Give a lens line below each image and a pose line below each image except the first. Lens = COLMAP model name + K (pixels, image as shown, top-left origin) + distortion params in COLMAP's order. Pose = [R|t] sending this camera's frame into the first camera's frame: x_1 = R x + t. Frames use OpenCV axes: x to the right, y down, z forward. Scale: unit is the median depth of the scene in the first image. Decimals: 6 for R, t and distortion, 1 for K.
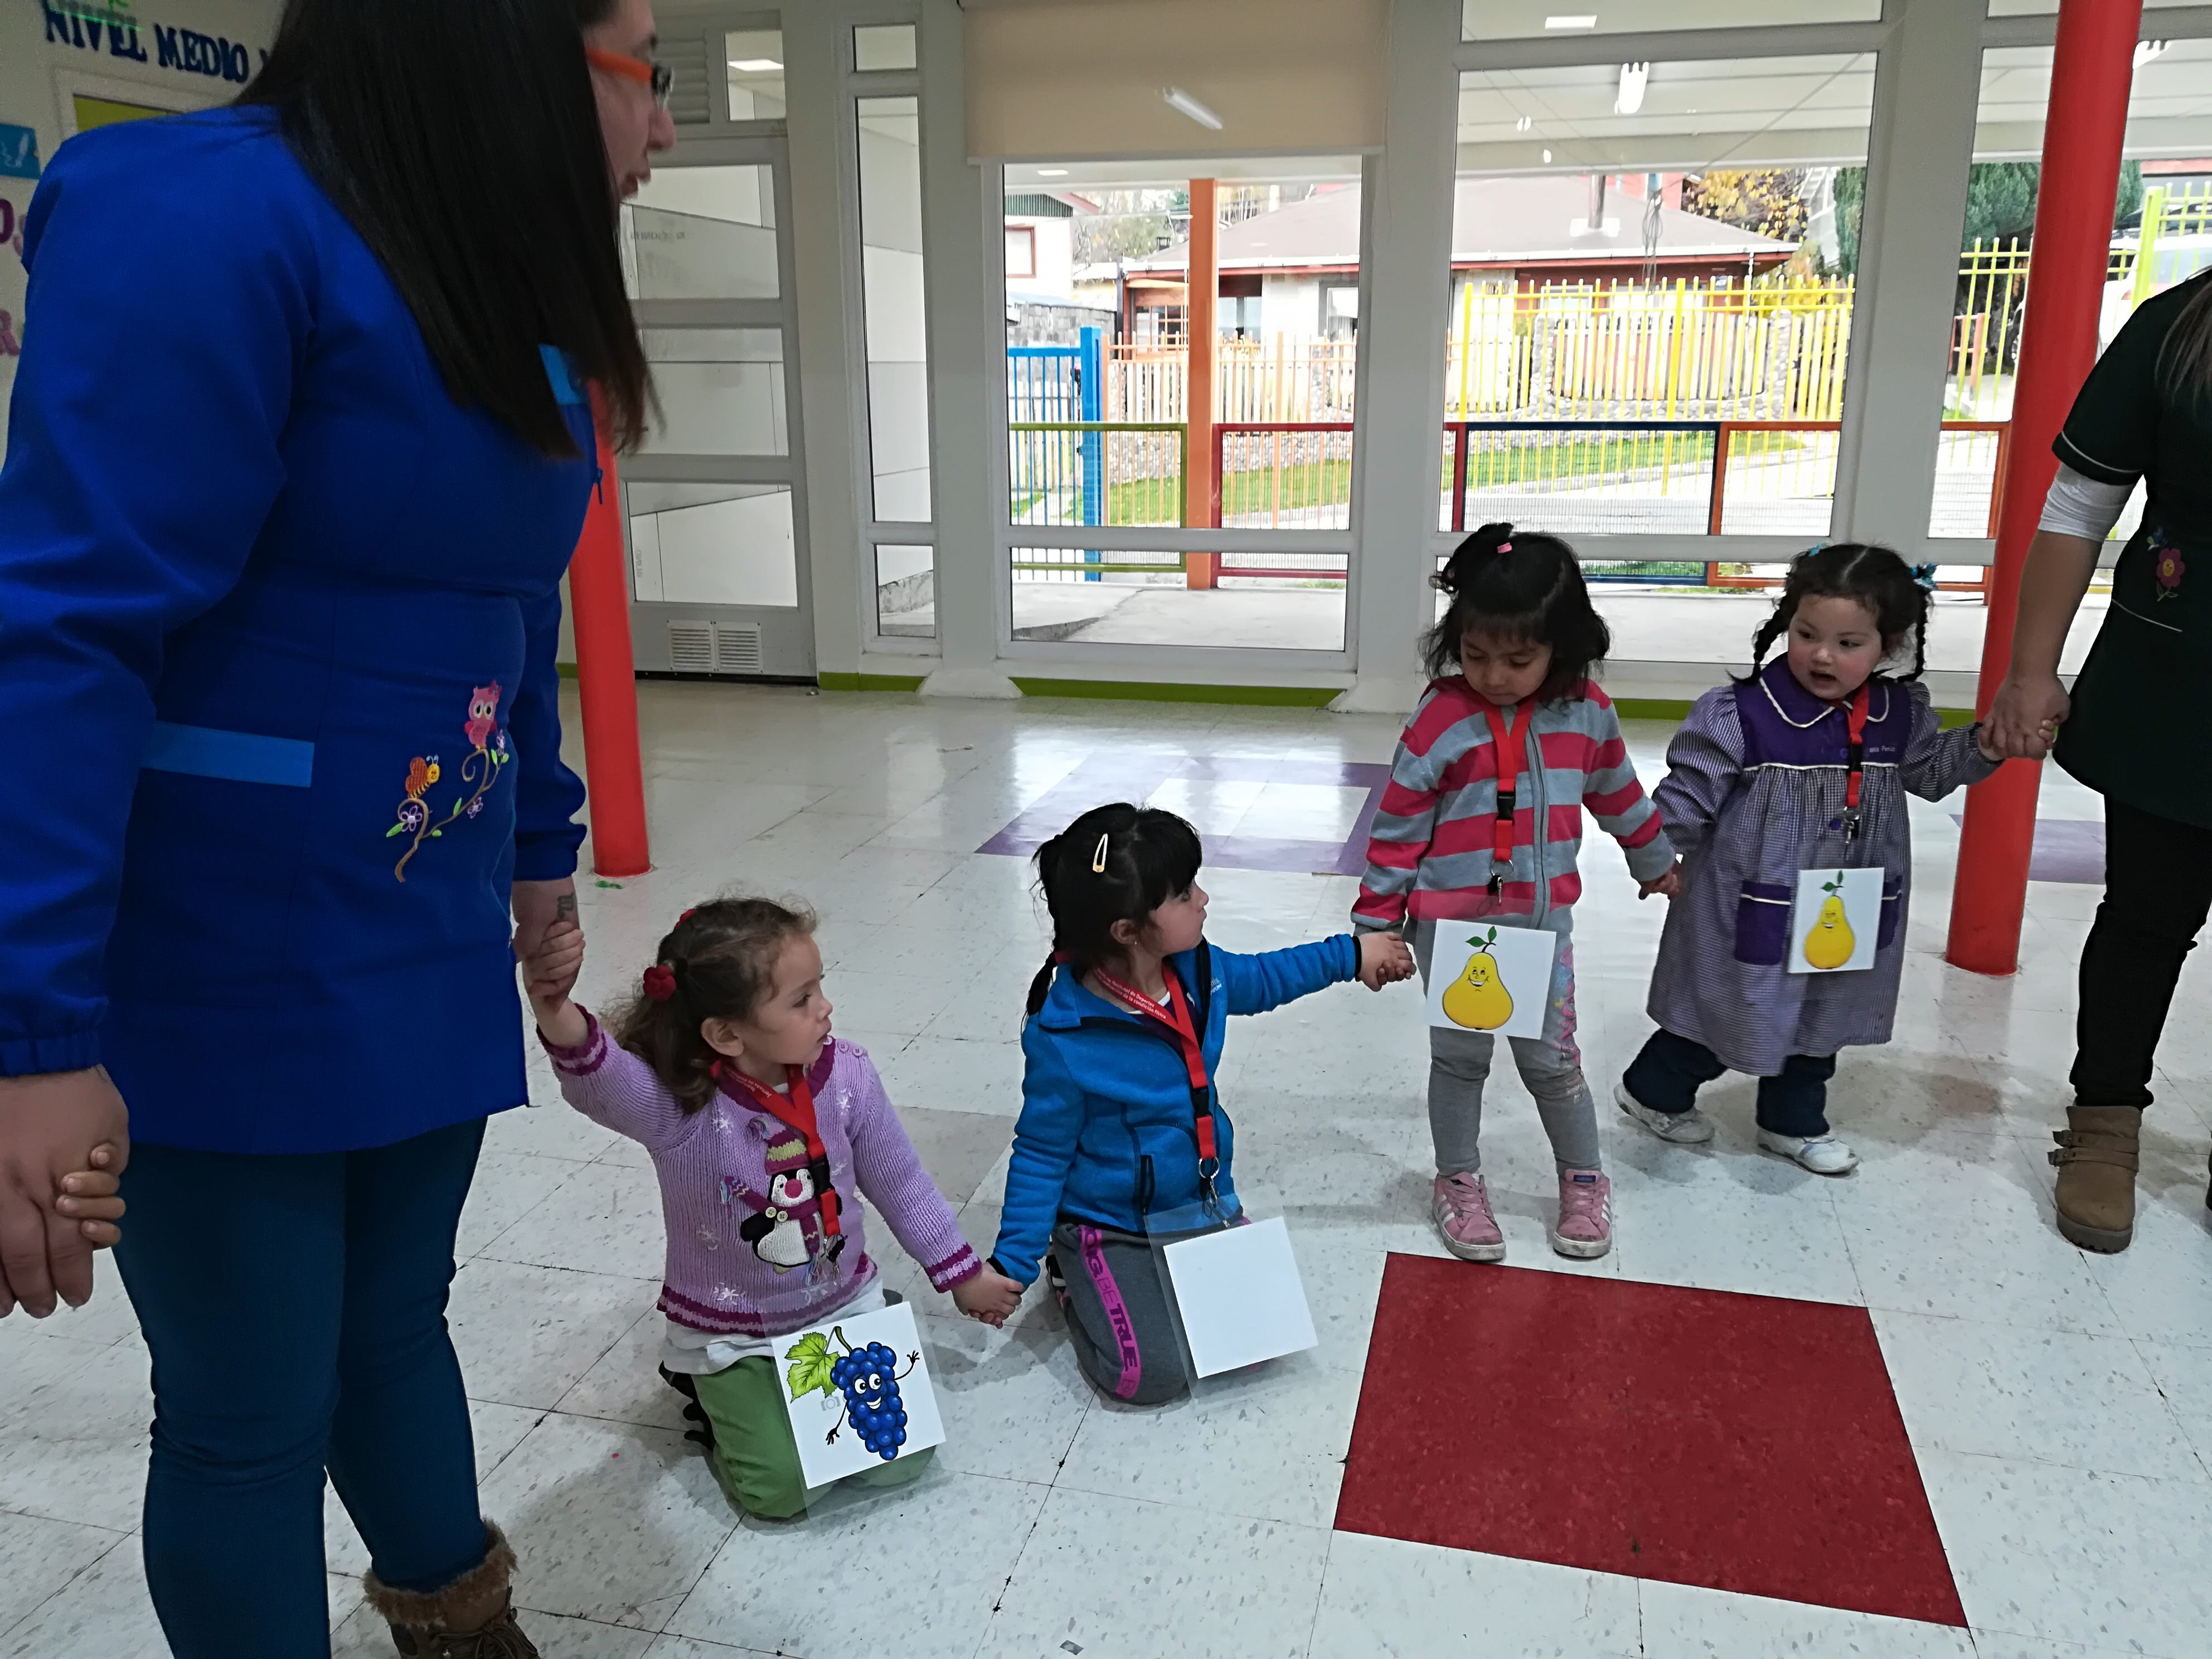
lens RADIAL K [[1733.3, 0, 1106.0], [0, 1733.3, 829.5], [0, 0, 1]] dist [0.071037, -0.084571]
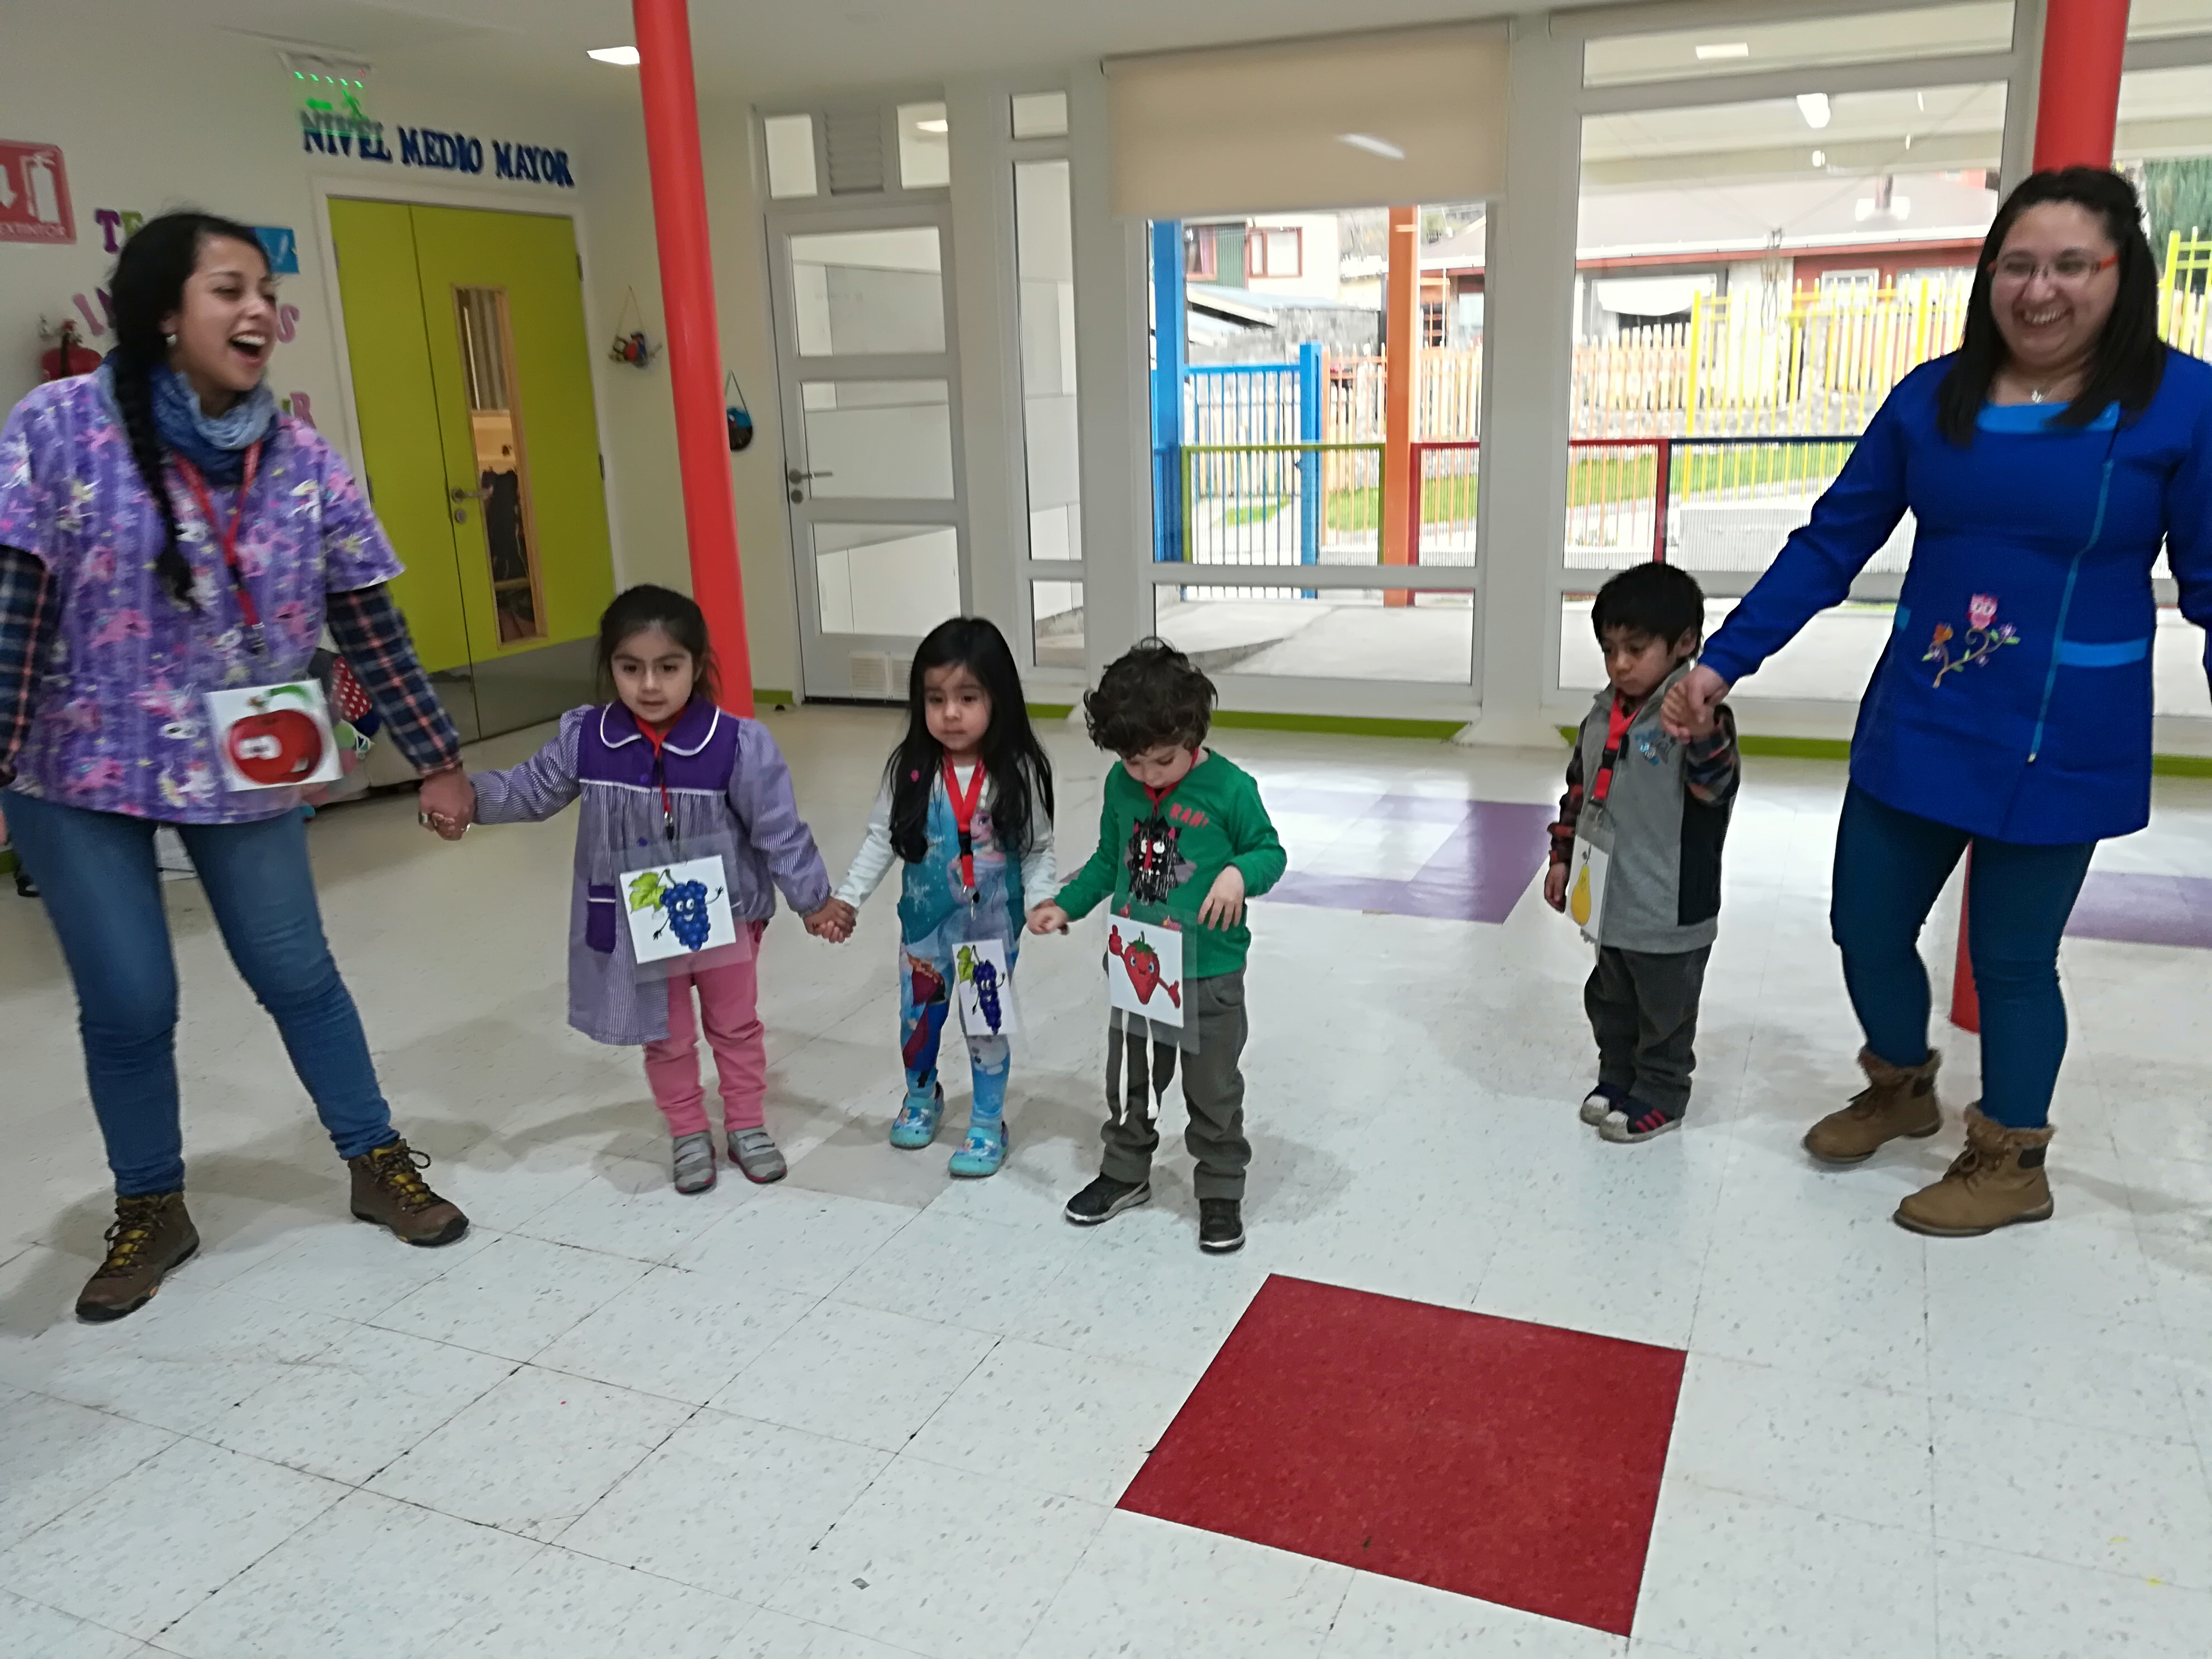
lens RADIAL K [[1719.2, 0, 1106.5], [0, 1719.2, 873.7], [0, 0, 1]] dist [0.079515, -0.106363]
pose [[0.986485, 0.022654, -0.162276, 0.100854], [-0.017846, 0.999359, 0.031023, -0.020627], [0.162875, -0.027708, 0.986258, -0.046155]]
